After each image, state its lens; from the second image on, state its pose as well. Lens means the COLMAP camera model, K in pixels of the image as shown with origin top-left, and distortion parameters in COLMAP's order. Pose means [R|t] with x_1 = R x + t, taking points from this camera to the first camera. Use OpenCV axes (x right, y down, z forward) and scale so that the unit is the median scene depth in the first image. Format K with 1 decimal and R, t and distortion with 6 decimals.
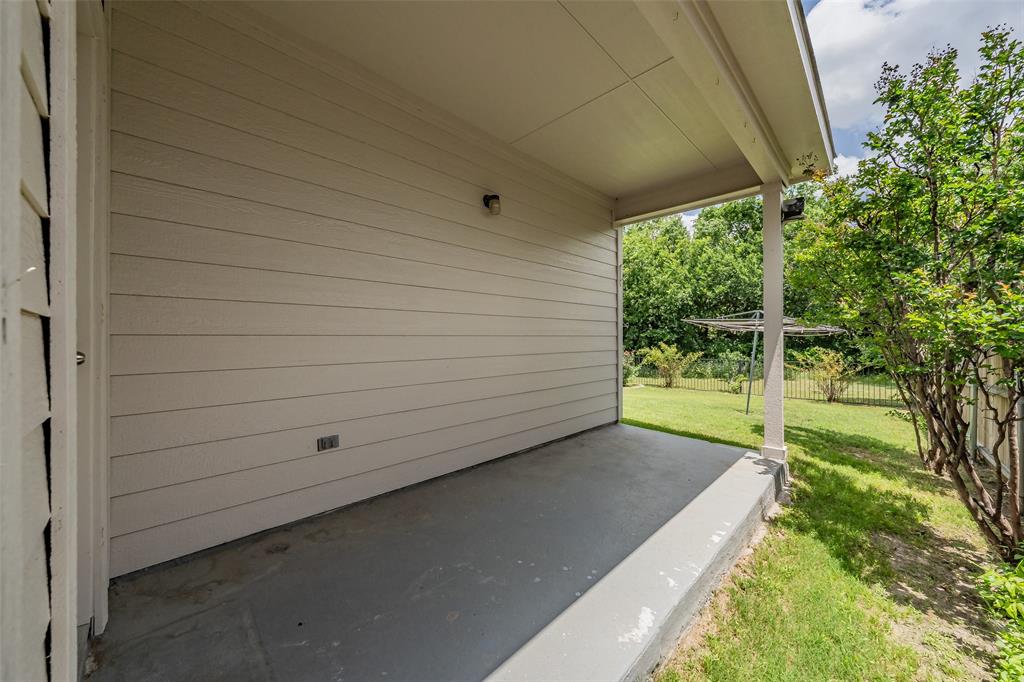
lens RADIAL K [[360.3, 0, 512.5], [0, 360.3, 340.1], [0, 0, 1]] dist [-0.000106, 0.000208]
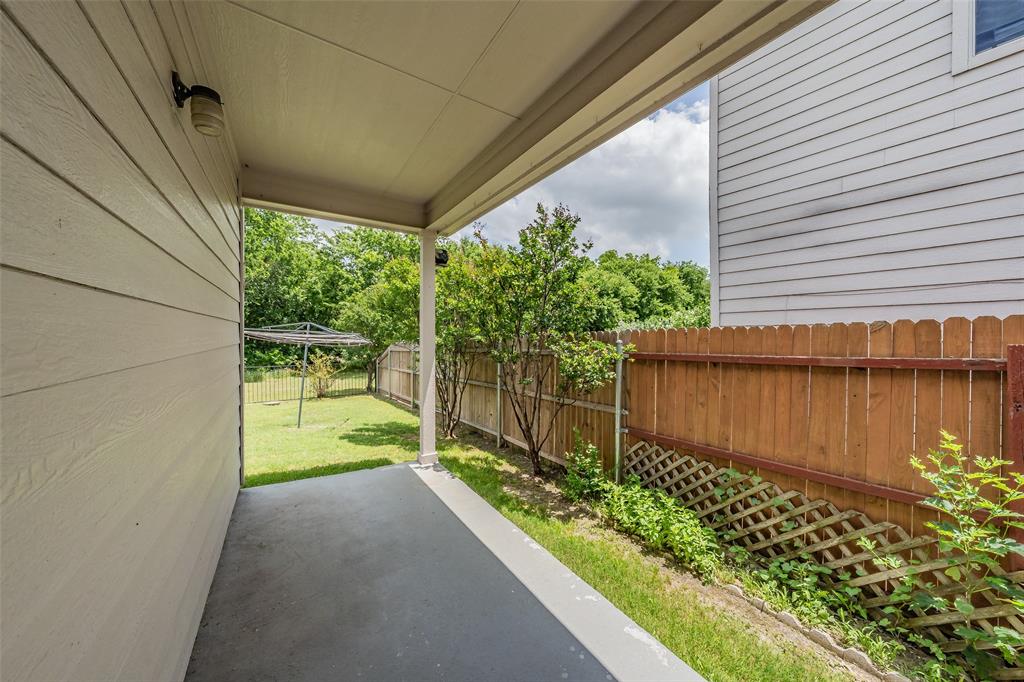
lens RADIAL K [[360.3, 0, 511.2], [0, 360.3, 338.1], [0, 0, 1]] dist [-0.000106, 0.000208]
pose [[0.222132, -0.004688, 0.975005, -0.361253], [-0.001183, 0.999986, 0.005078, -0.088591], [-0.975016, -0.002281, 0.222123, 0.469205]]
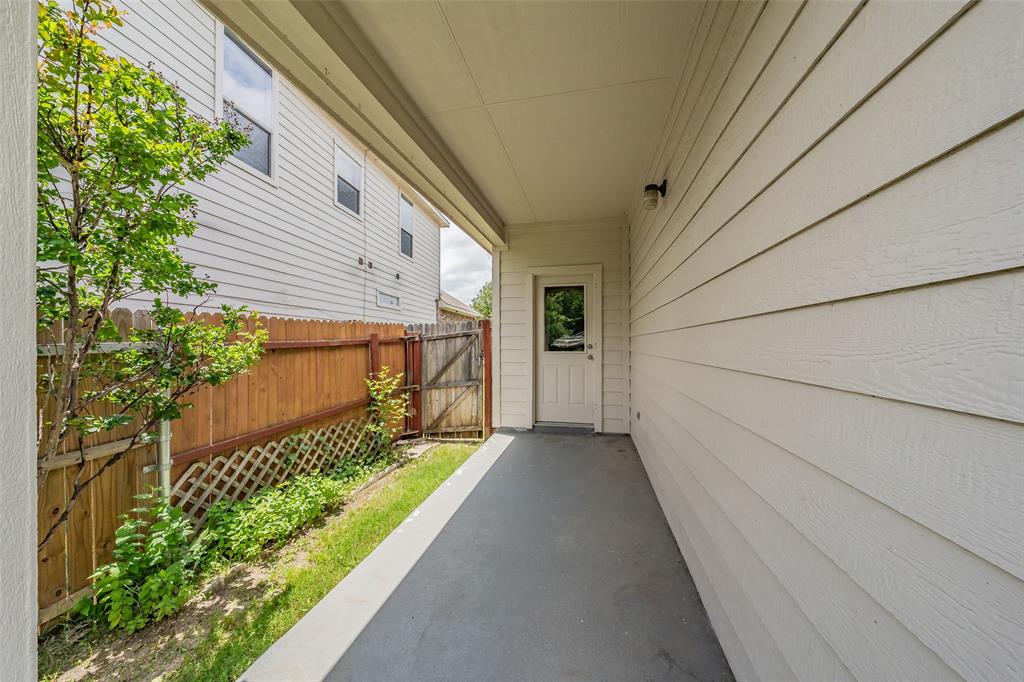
lens RADIAL K [[360.3, 0, 514.3], [0, 360.3, 341.4], [0, 0, 1]] dist [-0.000106, 0.000208]
pose [[-0.843062, 0.009143, -0.537739, 0.555668], [0.007989, 0.999958, 0.004477, -0.047092], [0.537757, -0.000522, -0.843100, 1.329921]]
